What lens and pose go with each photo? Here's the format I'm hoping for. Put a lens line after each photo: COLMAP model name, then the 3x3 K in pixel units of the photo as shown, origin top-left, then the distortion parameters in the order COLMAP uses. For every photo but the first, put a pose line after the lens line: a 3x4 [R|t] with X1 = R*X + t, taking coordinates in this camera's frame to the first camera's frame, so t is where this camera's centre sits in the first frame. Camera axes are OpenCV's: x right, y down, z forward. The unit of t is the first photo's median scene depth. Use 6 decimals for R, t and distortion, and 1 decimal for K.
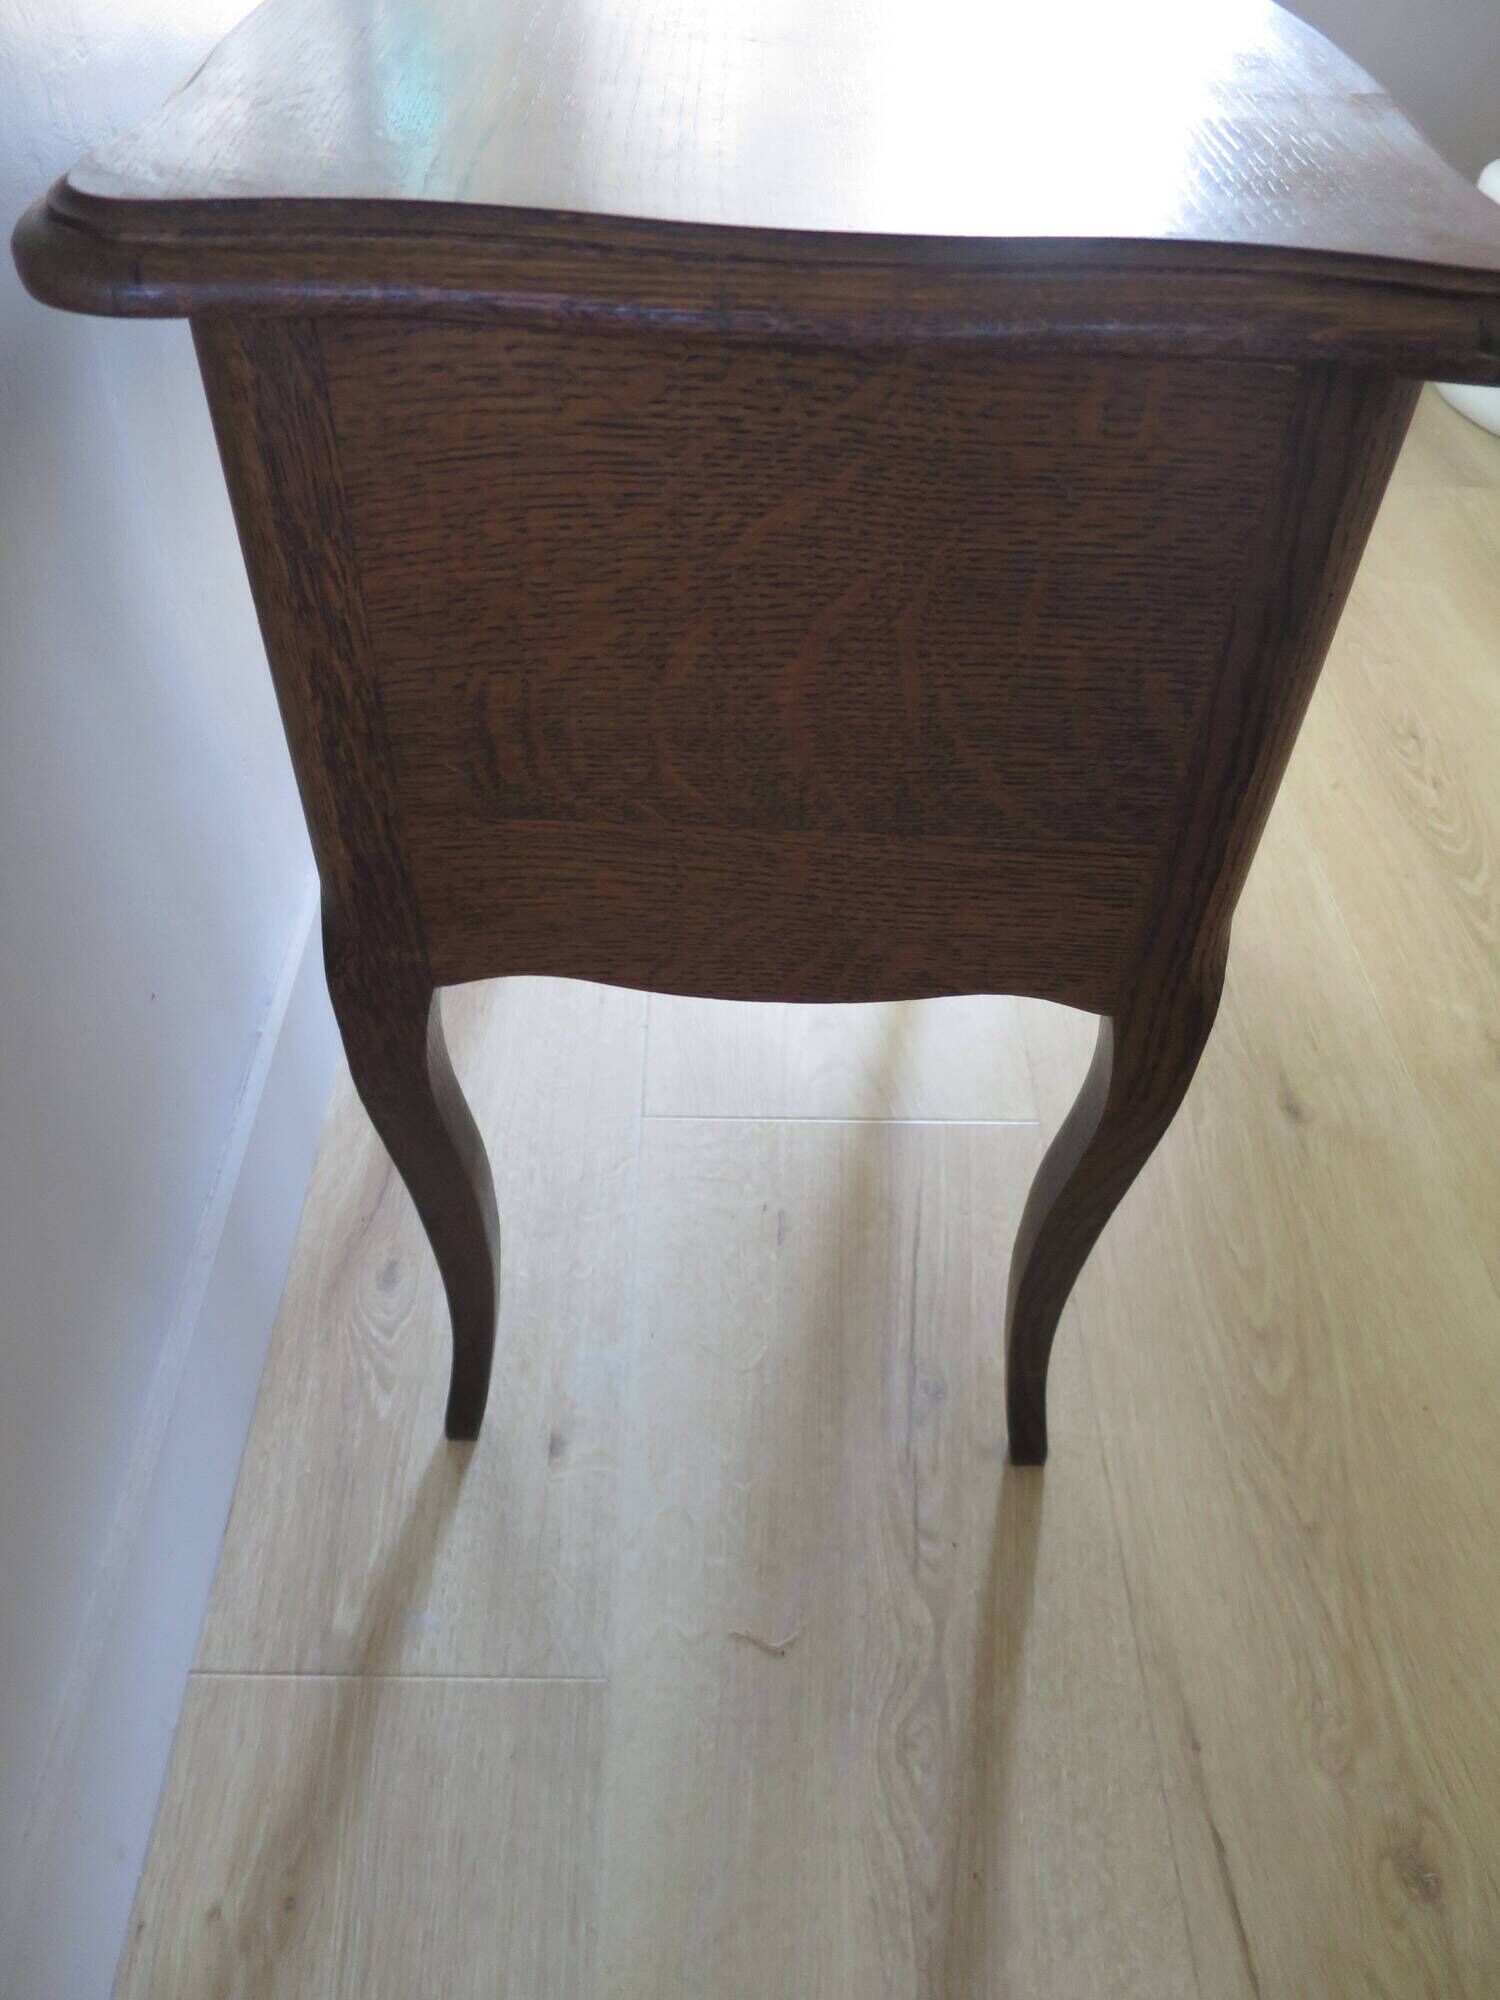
lens RADIAL K [[1437.9, 0, 751.9], [0, 1437.9, 999.8], [0, 0, 1]] dist [-0.052187, 0.015545]
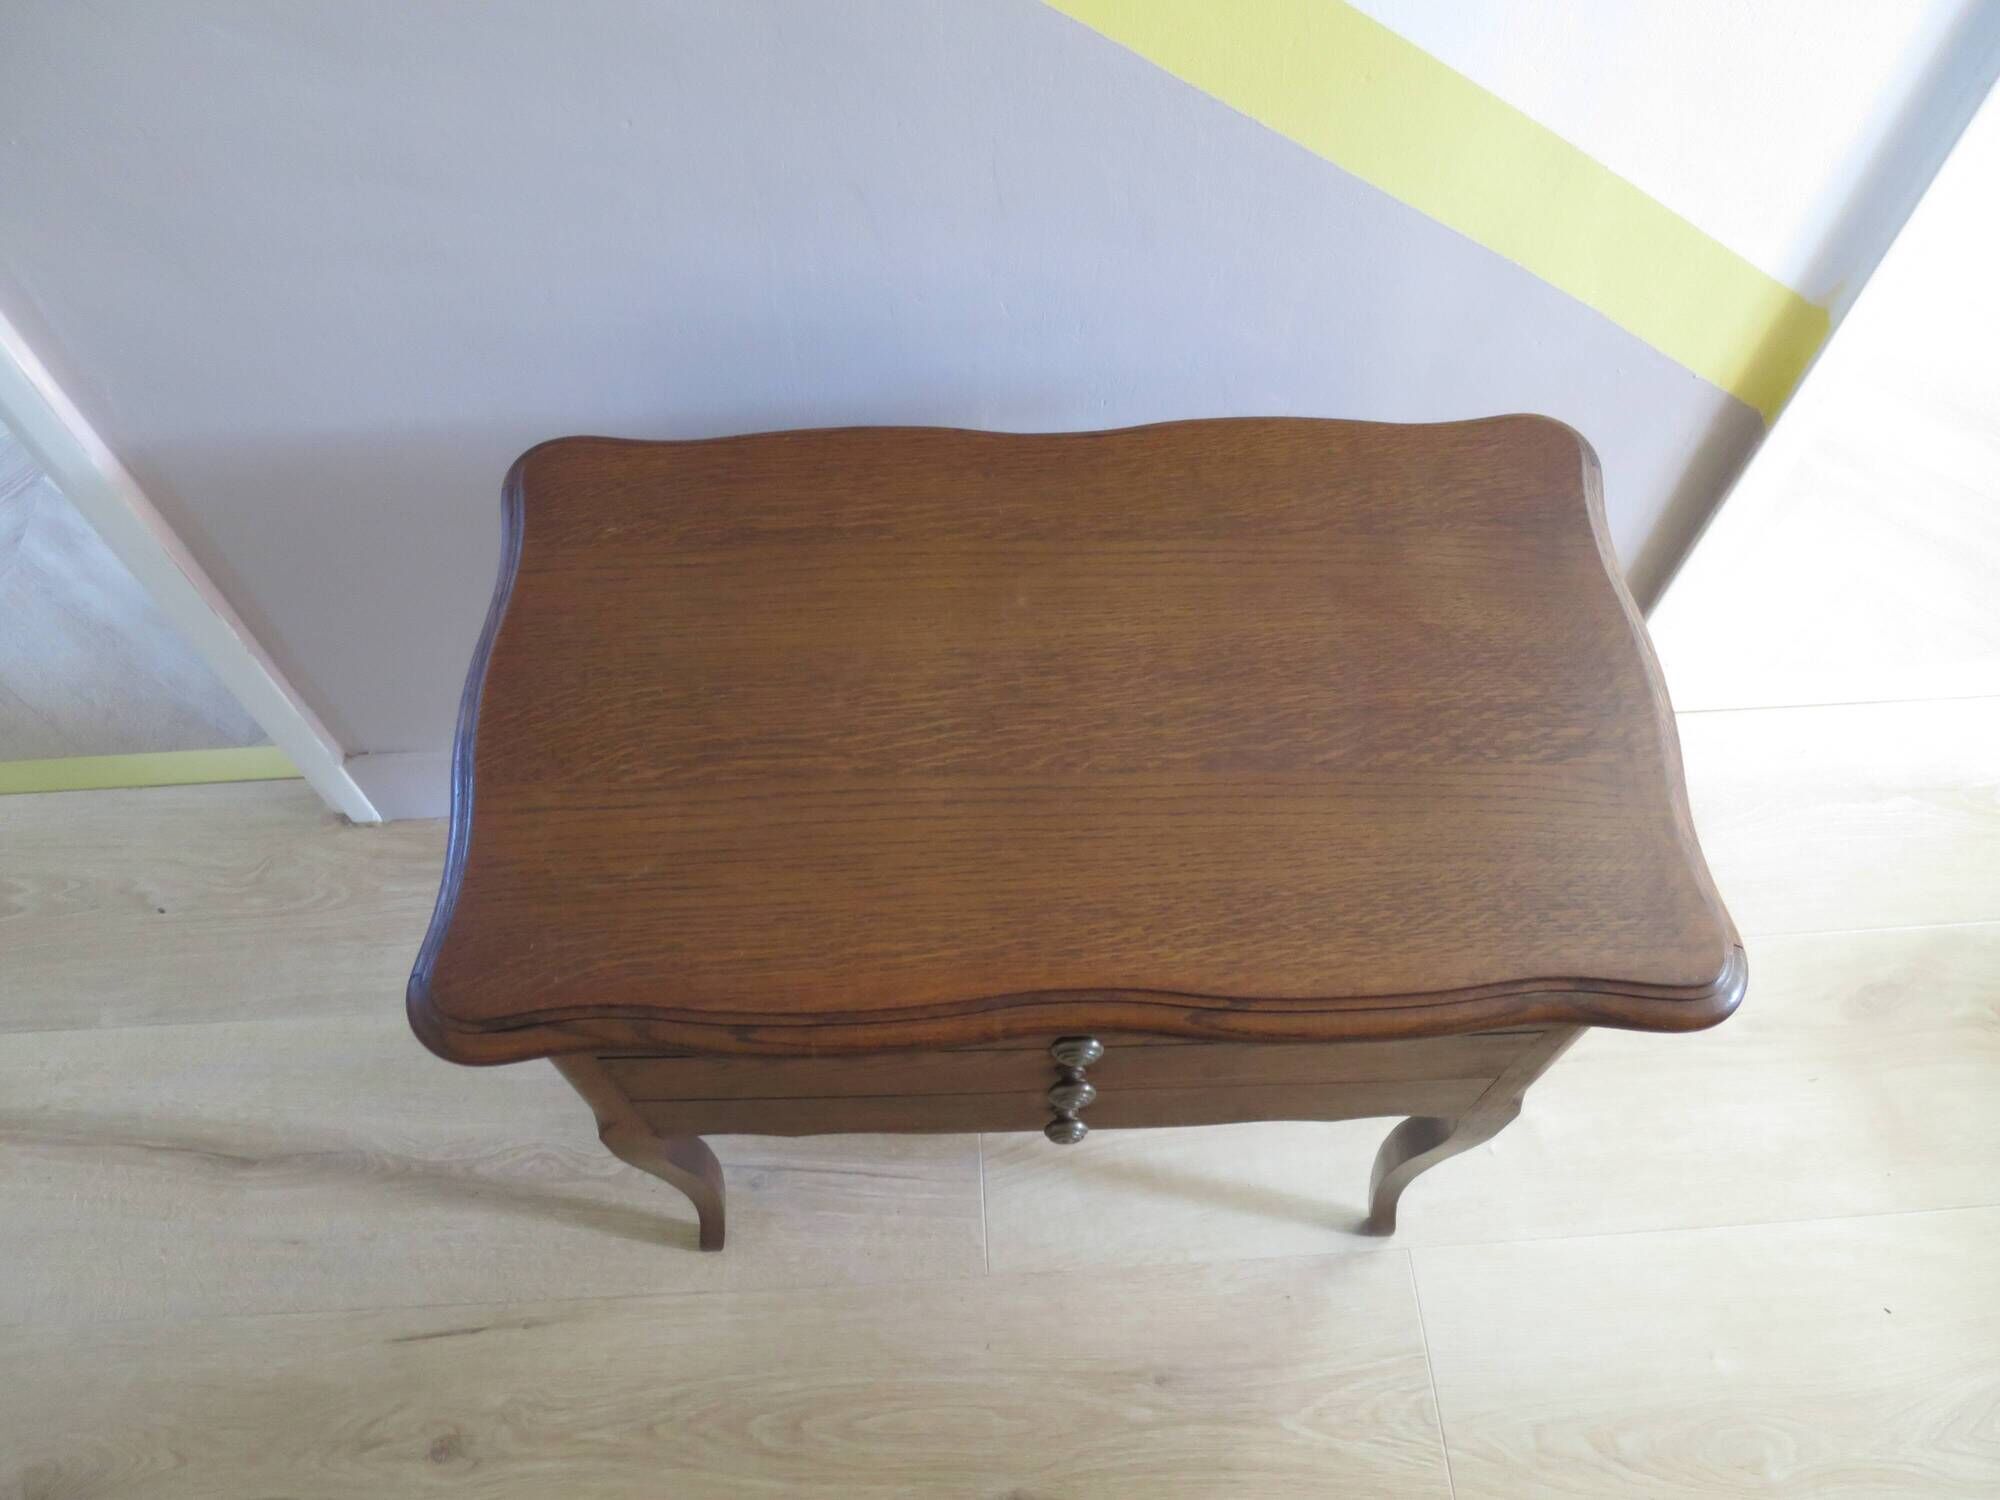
lens RADIAL K [[1437.9, 0, 1007.5], [0, 1437.9, 759.8], [0, 0, 1]] dist [-0.052187, 0.015545]
pose [[0.049972, 0.847658, -0.528184, 0.601055], [-0.717029, 0.398588, 0.571837, -1.039148], [0.695250, 0.350147, 0.627713, 0.067258]]
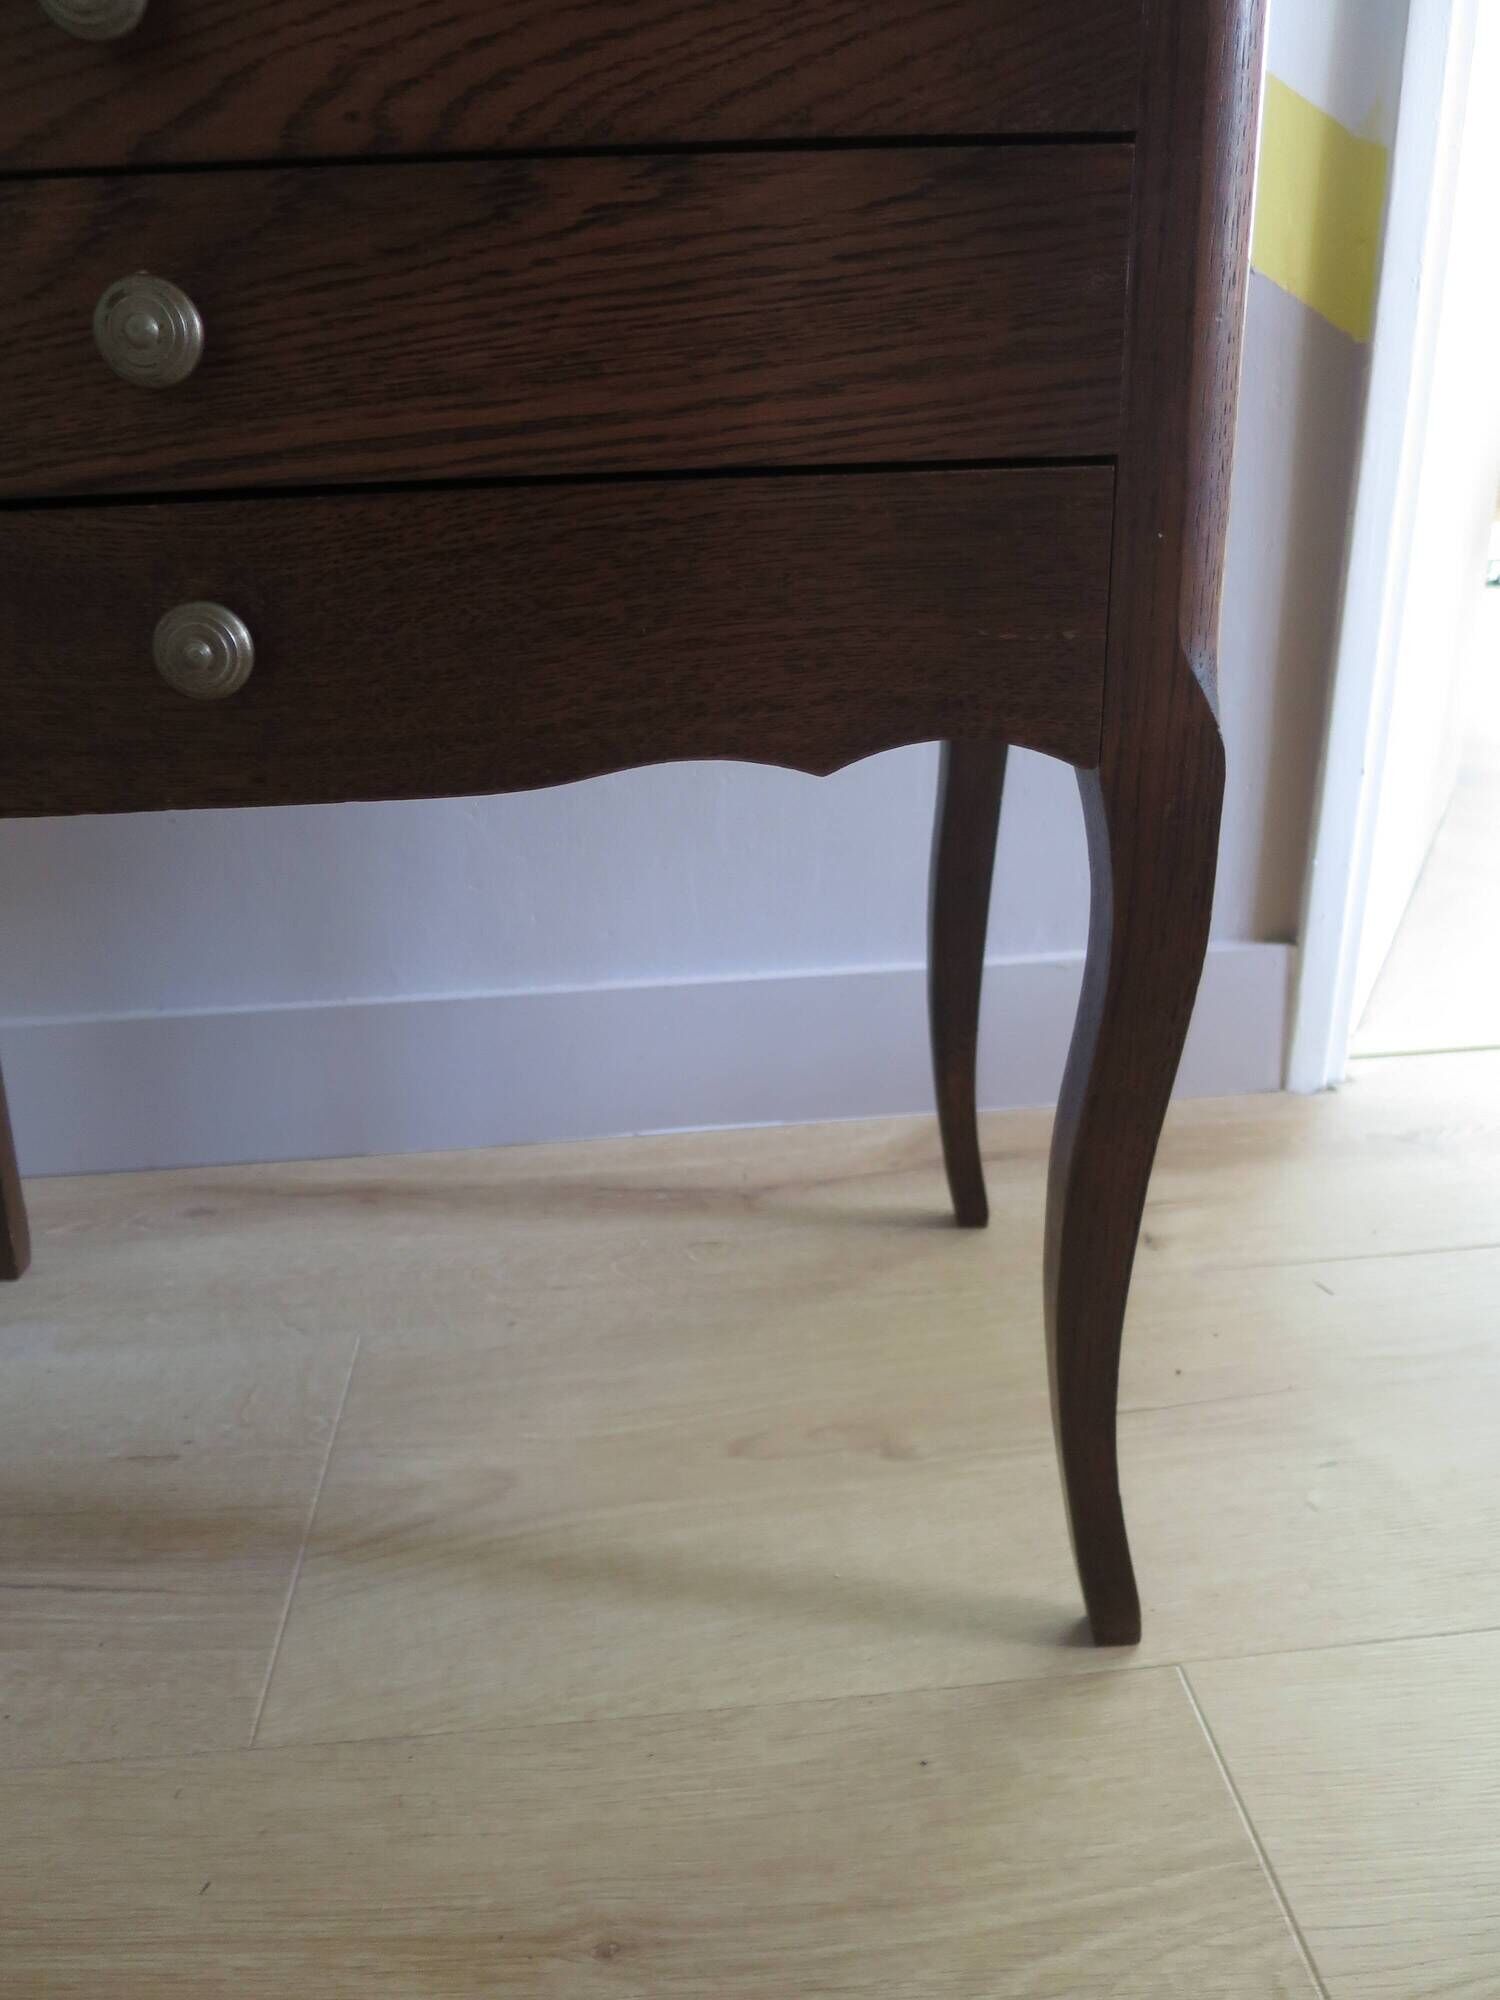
lens RADIAL K [[1437.9, 0, 765.9], [0, 1437.9, 1002.7], [0, 0, 1]] dist [-0.052187, 0.015545]
pose [[0.080093, 0.354746, -0.931526, 0.788959], [-0.695422, 0.689406, 0.202749, -0.468113], [0.714124, 0.631565, 0.301915, 0.979686]]
